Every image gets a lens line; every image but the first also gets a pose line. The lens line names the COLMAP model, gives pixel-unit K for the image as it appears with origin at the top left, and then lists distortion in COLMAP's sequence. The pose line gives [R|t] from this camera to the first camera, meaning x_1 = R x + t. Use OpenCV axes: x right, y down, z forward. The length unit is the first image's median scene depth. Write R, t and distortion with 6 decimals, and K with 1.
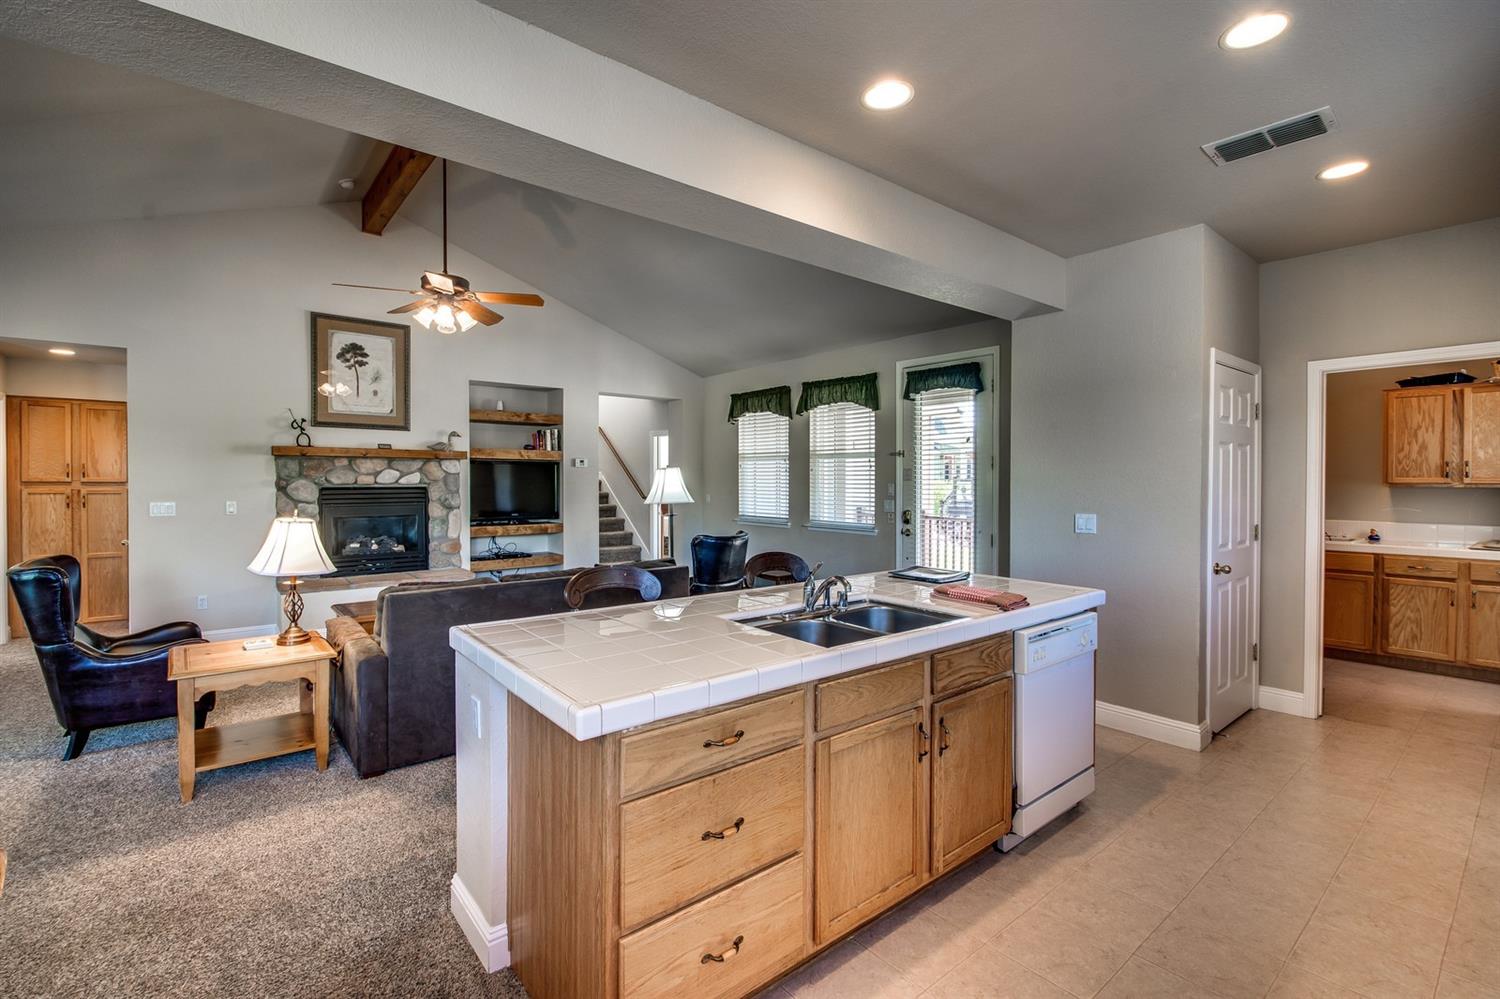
lens RADIAL K [[661.6, 0, 733.1], [0, 661.6, 491.1], [0, 0, 1]] dist [0.009861, -0.015719]
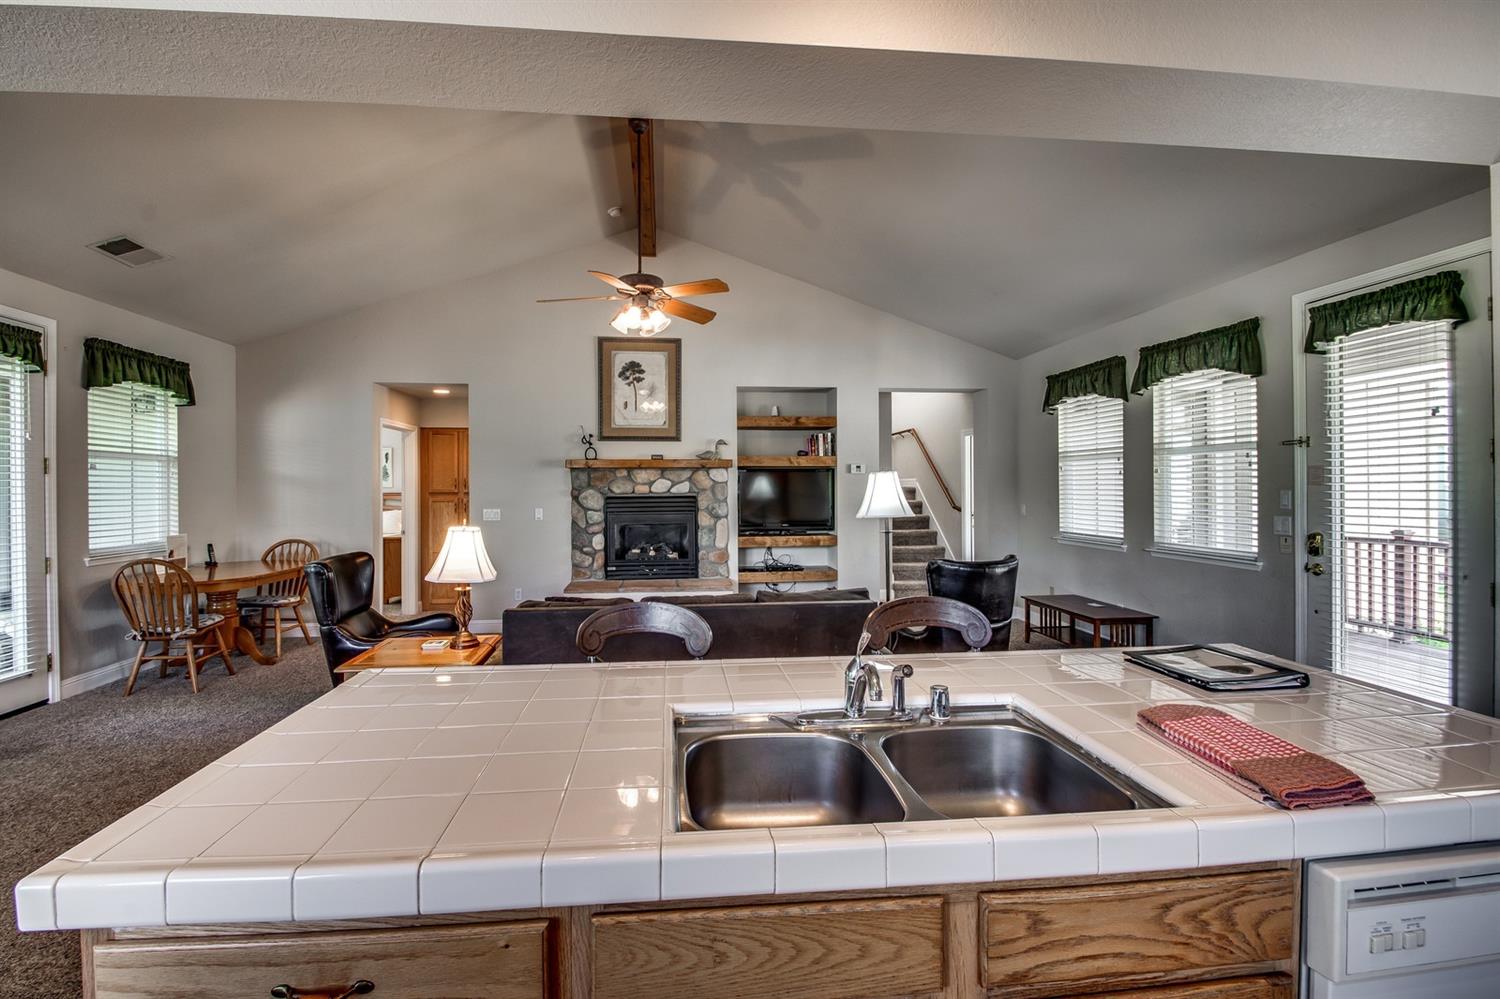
lens RADIAL K [[661.6, 0, 733.1], [0, 661.6, 491.1], [0, 0, 1]] dist [0.009861, -0.015719]
pose [[0.841218, -0.004701, -0.540676, 0.139488], [-0.001532, 0.999937, -0.011079, -0.002677], [0.540694, 0.010148, 0.841158, 0.192284]]
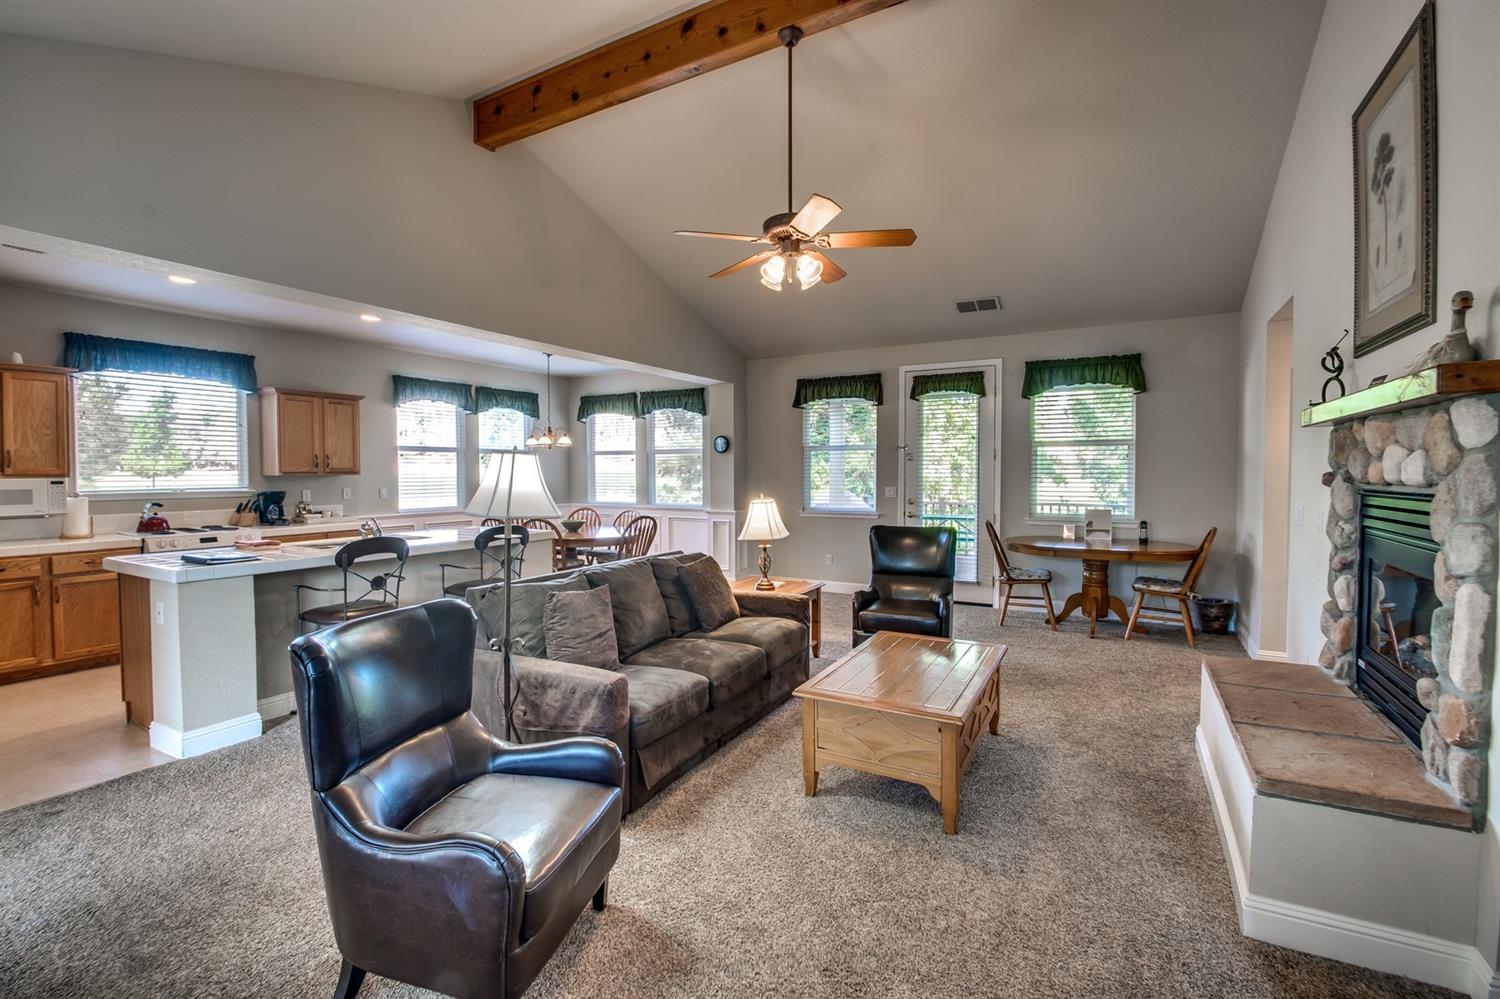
lens RADIAL K [[661.6, 0, 733.1], [0, 661.6, 491.1], [0, 0, 1]] dist [0.009861, -0.015719]
pose [[-0.933298, 0.008474, -0.359003, -0.056428], [-0.007537, 0.999039, 0.043175, -0.020363], [0.359023, 0.043001, -0.932337, 1.237330]]
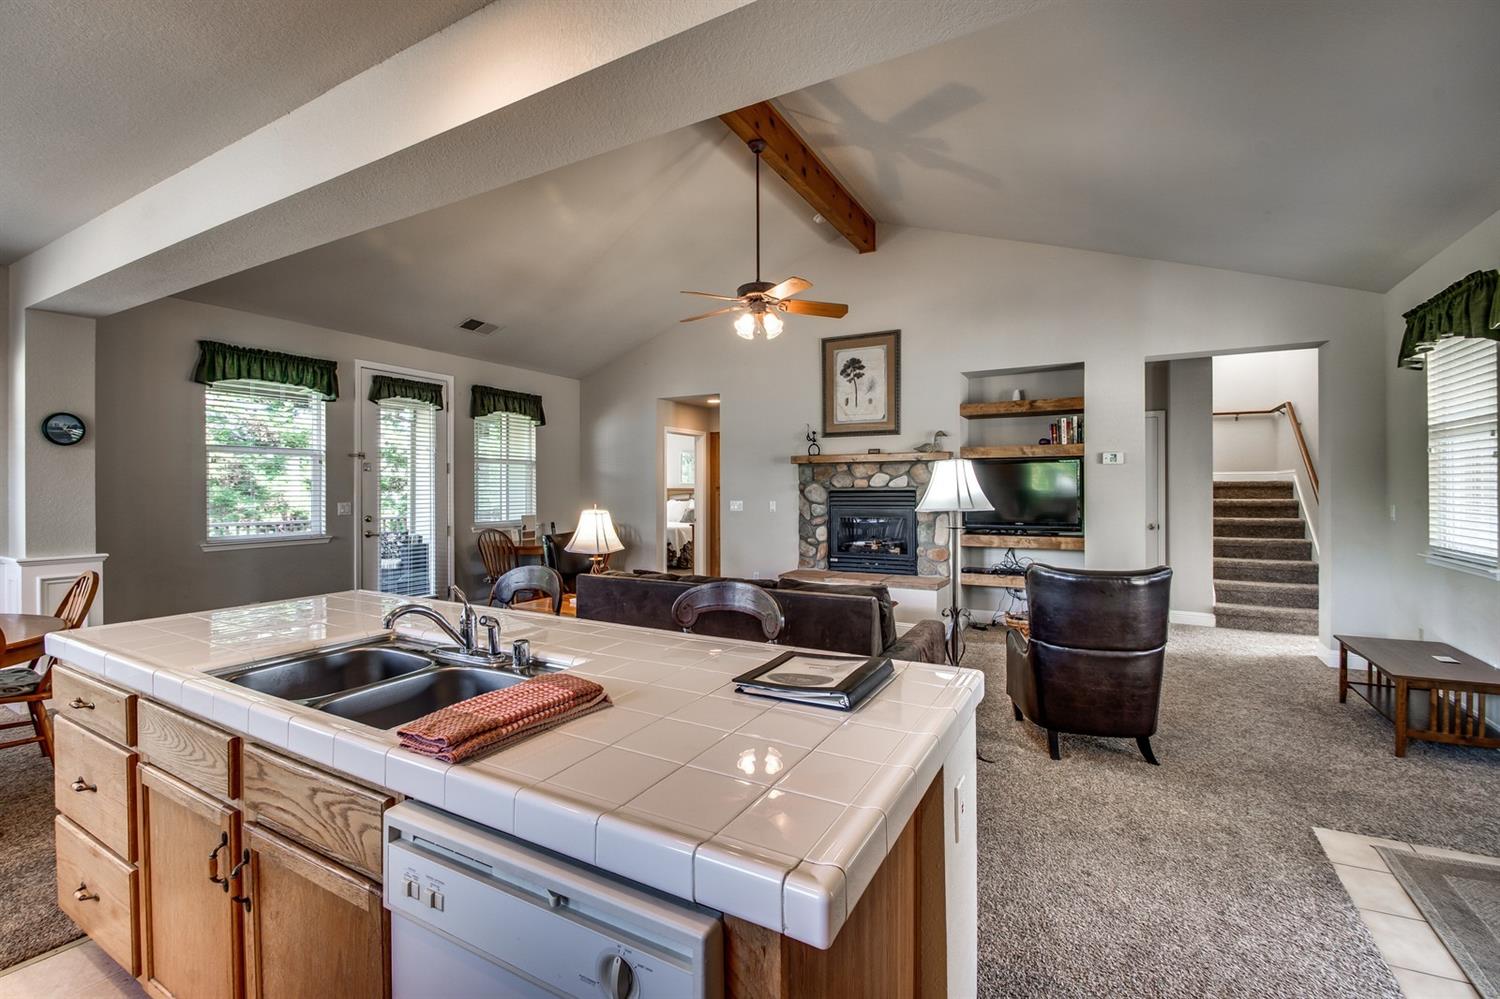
lens RADIAL K [[661.6, 0, 733.1], [0, 661.6, 491.1], [0, 0, 1]] dist [0.009861, -0.015719]
pose [[0.370084, -0.000787, -0.928998, 0.365750], [-0.011051, 0.999925, -0.005249, 0.003204], [0.928933, 0.012208, 0.370048, 0.415436]]
